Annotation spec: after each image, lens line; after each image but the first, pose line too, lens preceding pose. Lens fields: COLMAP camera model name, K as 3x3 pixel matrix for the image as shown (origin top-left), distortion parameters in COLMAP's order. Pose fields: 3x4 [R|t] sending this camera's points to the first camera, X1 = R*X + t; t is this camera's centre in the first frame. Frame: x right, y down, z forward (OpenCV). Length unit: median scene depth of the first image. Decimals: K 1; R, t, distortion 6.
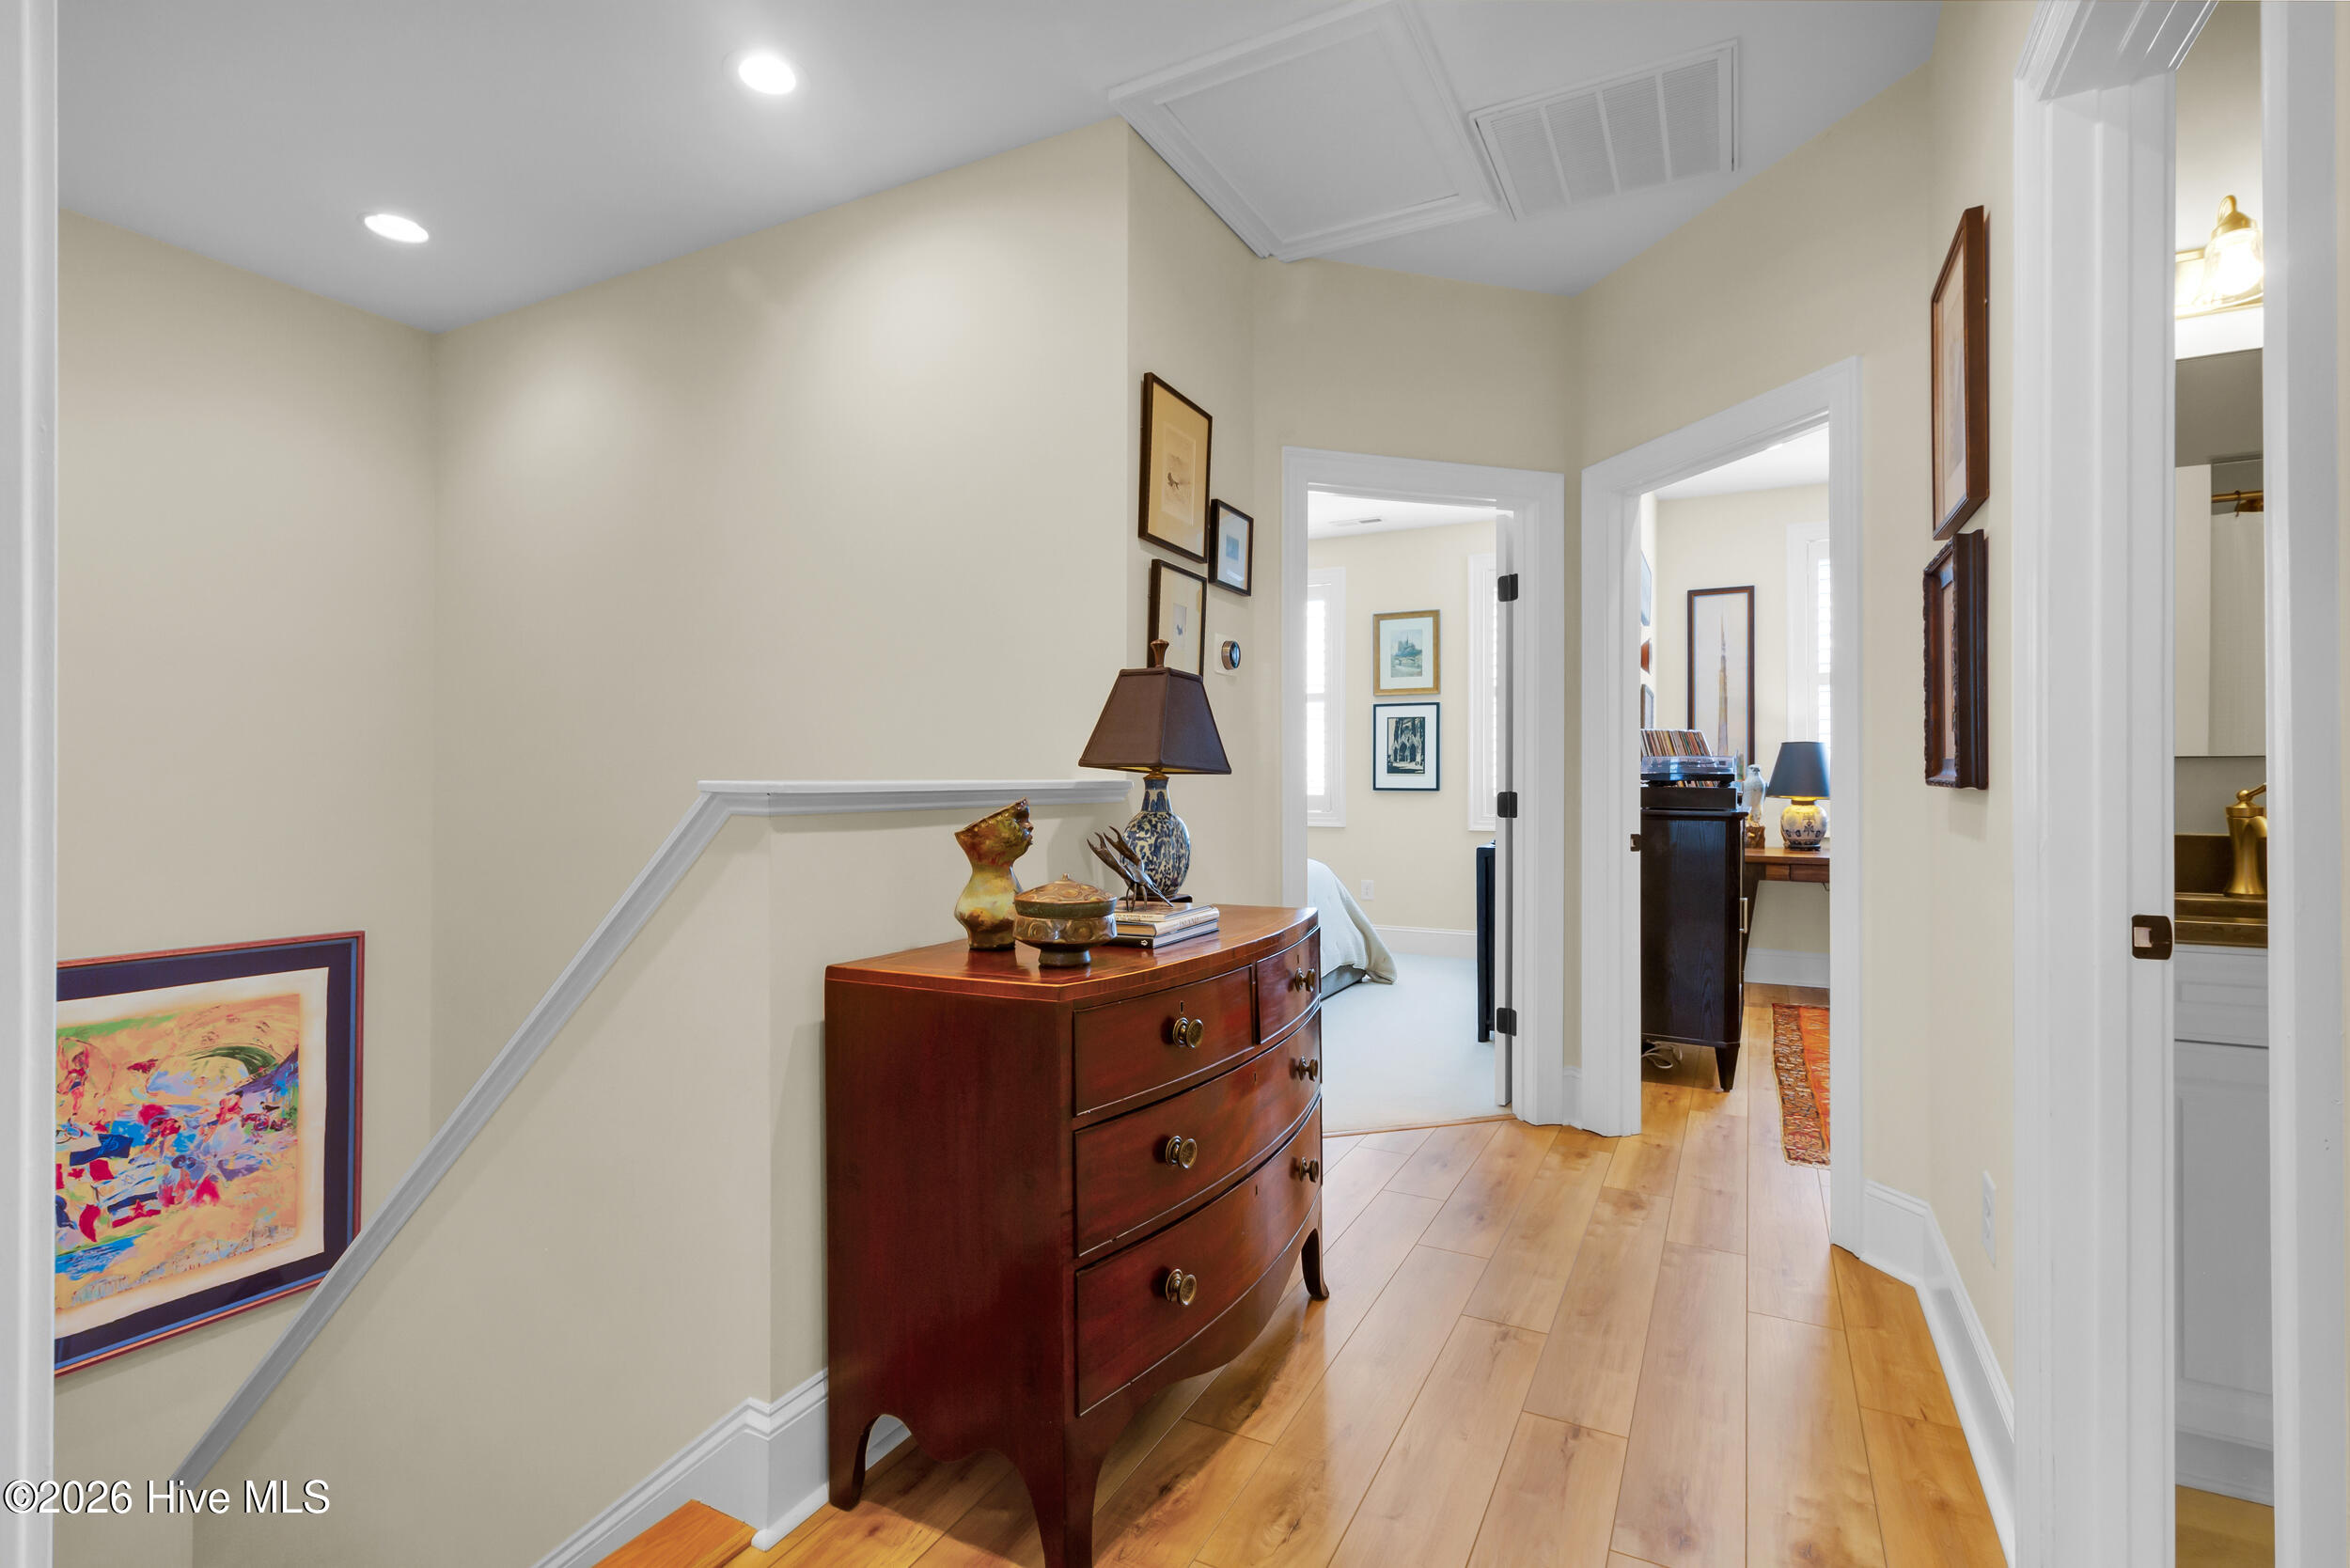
lens RADIAL K [[1105.6, 0, 1170.2], [0, 1105.6, 771.6], [0, 0, 1]] dist [0.003767, 0.001023]
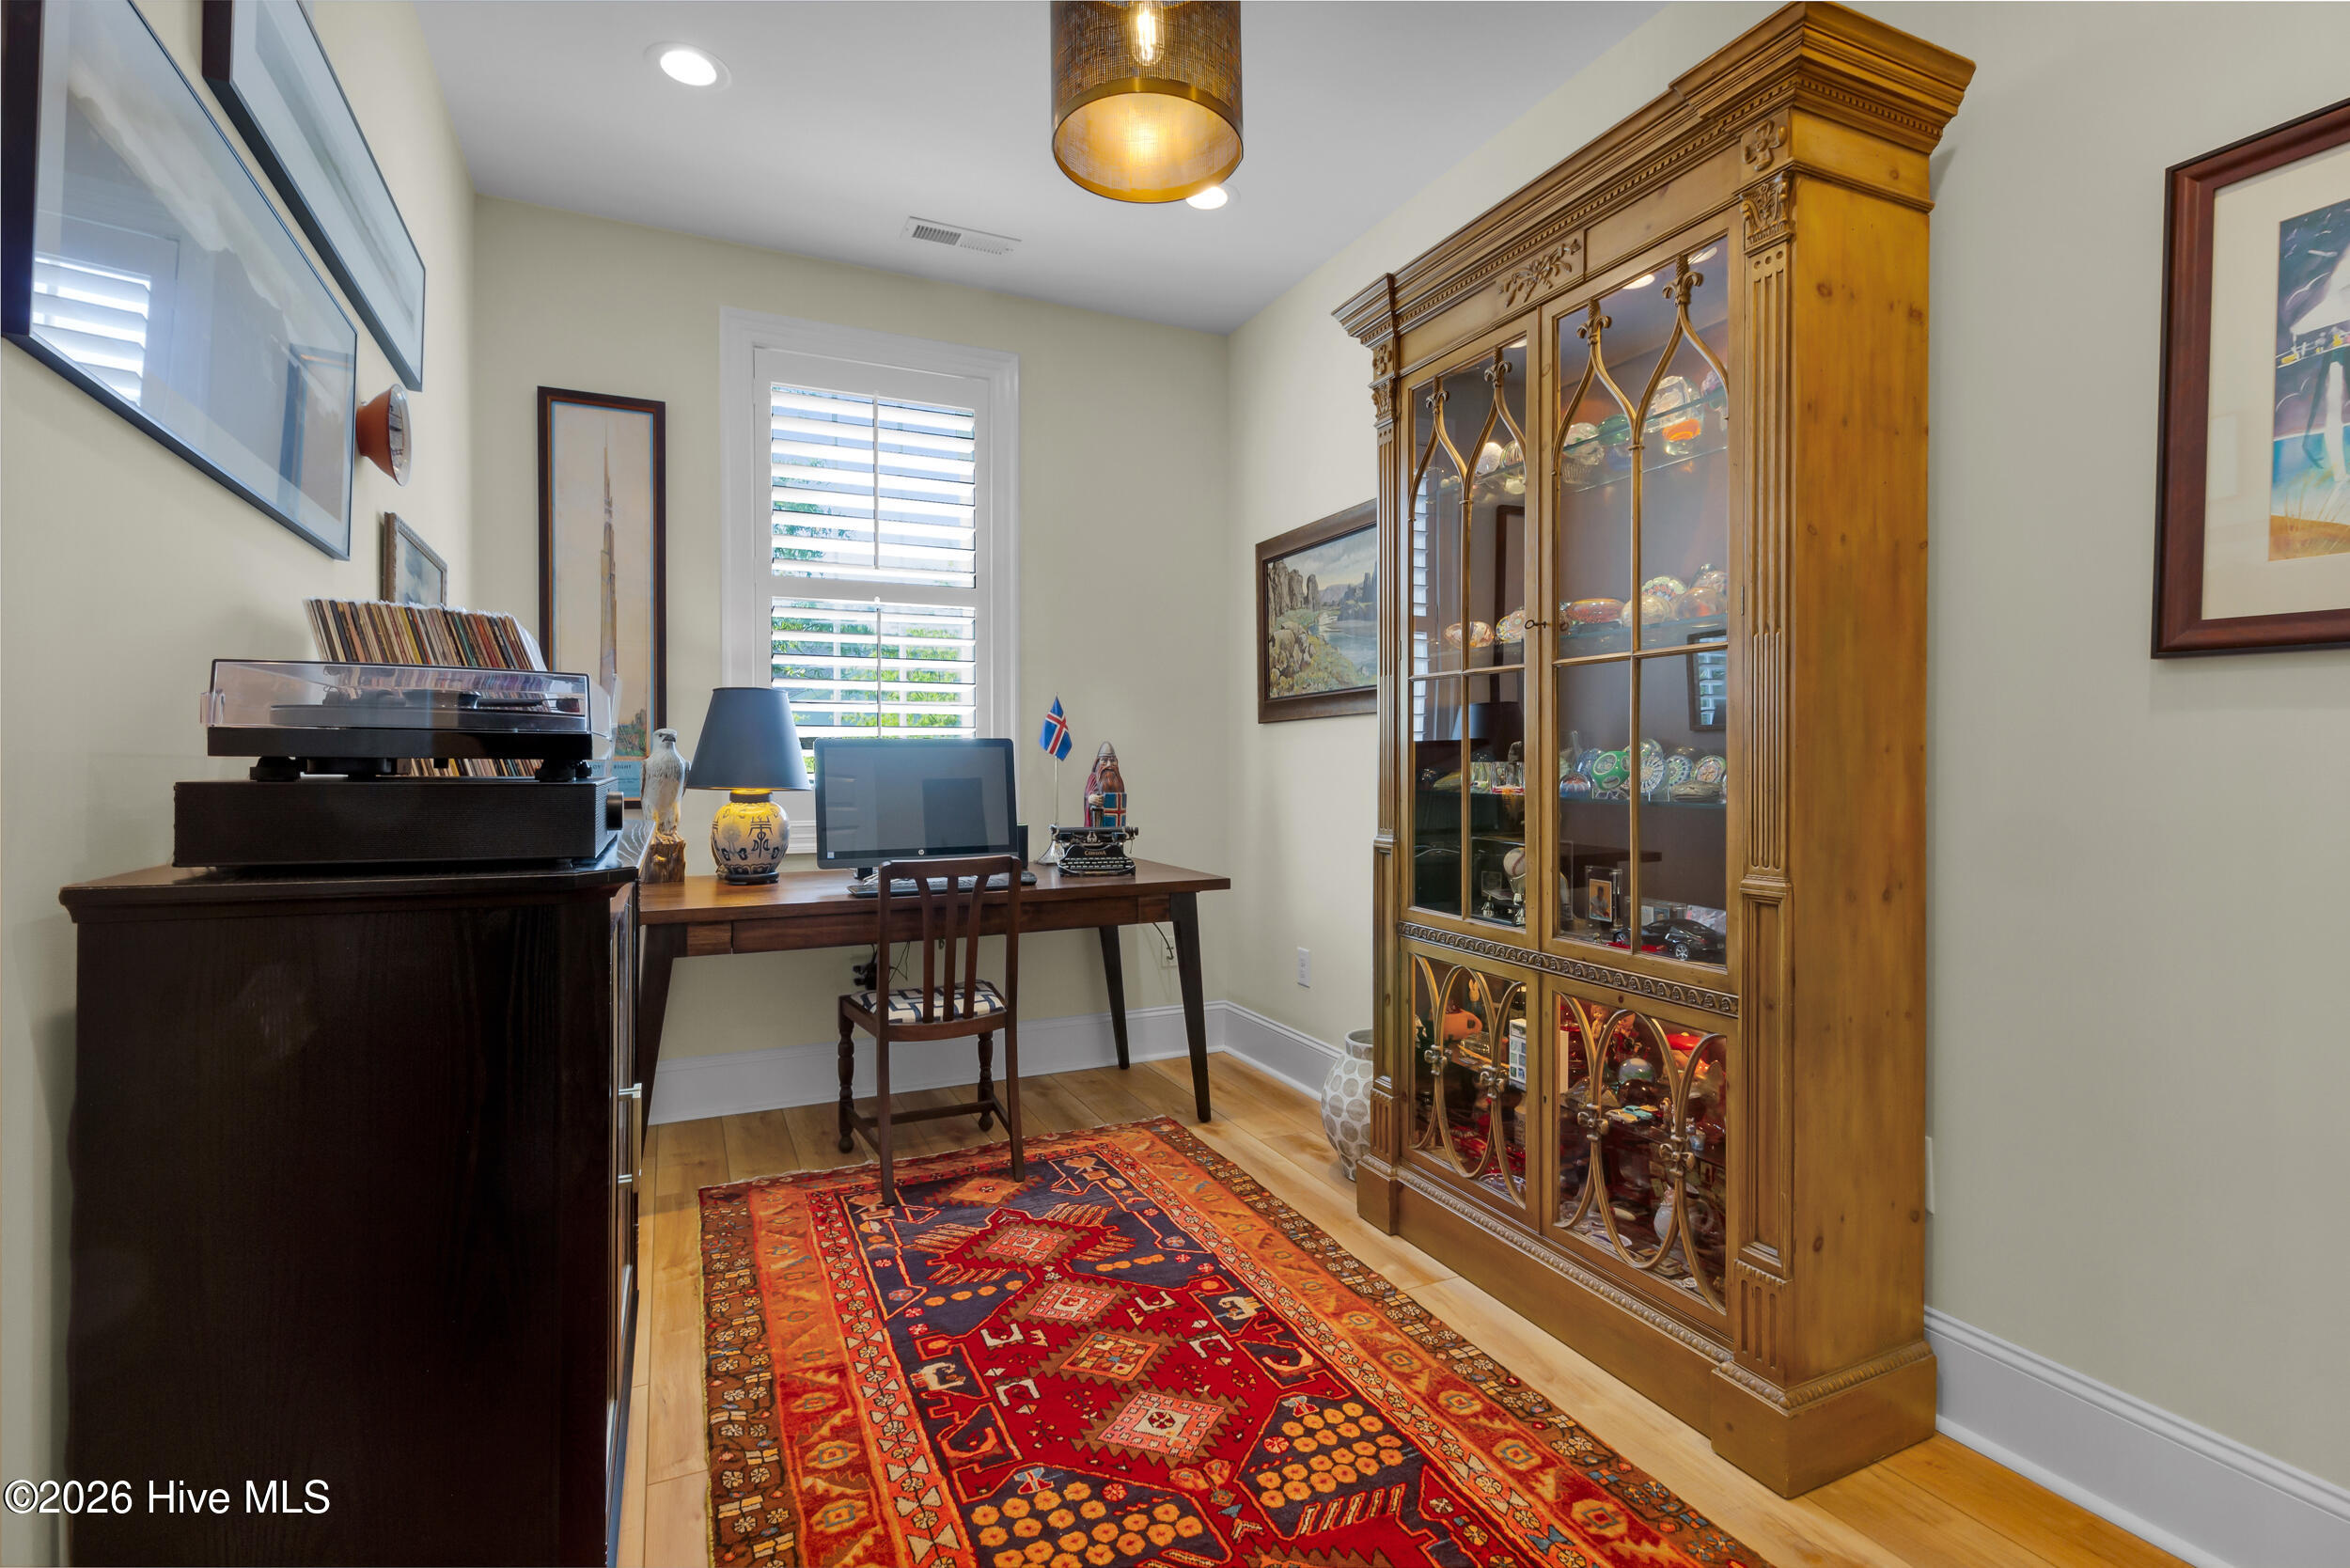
lens RADIAL K [[1105.6, 0, 1170.2], [0, 1105.6, 771.6], [0, 0, 1]] dist [0.003767, 0.001023]
pose [[0.613399, -0.008087, 0.789732, 0.278874], [-0.006675, 0.999859, 0.015423, 0.005134], [-0.789745, -0.014732, 0.613259, 0.523879]]
